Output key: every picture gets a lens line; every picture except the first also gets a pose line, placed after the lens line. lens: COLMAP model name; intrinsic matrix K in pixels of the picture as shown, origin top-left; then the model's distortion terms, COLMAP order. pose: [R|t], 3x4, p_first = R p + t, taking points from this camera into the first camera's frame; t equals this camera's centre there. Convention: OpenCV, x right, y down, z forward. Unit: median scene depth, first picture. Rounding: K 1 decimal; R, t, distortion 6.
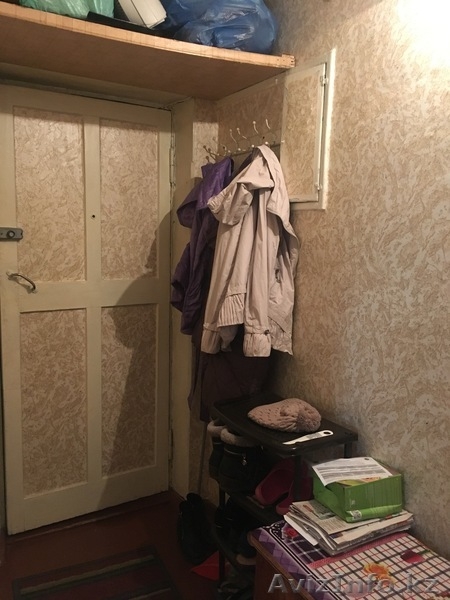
lens RADIAL K [[521.6, 0, 225.0], [0, 521.6, 300.0], [0, 0, 1]] dist [0.124565, -0.164482]
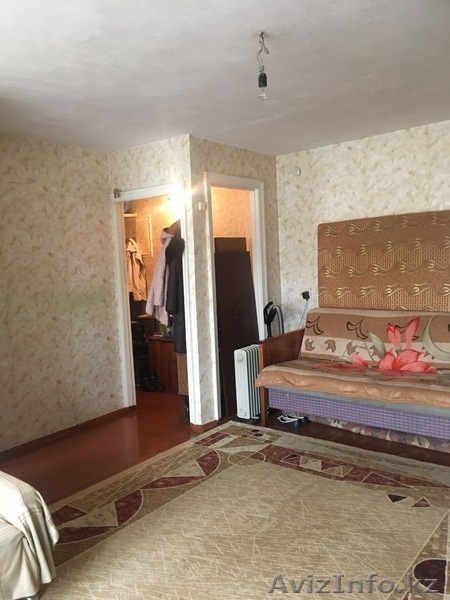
lens RADIAL K [[521.6, 0, 225.0], [0, 521.6, 300.0], [0, 0, 1]] dist [0.124565, -0.164482]
pose [[0.924973, -0.103041, 0.365797, -0.640387], [0.124598, 0.991563, -0.035752, 0.285509], [-0.359026, 0.078648, 0.930008, -2.295170]]
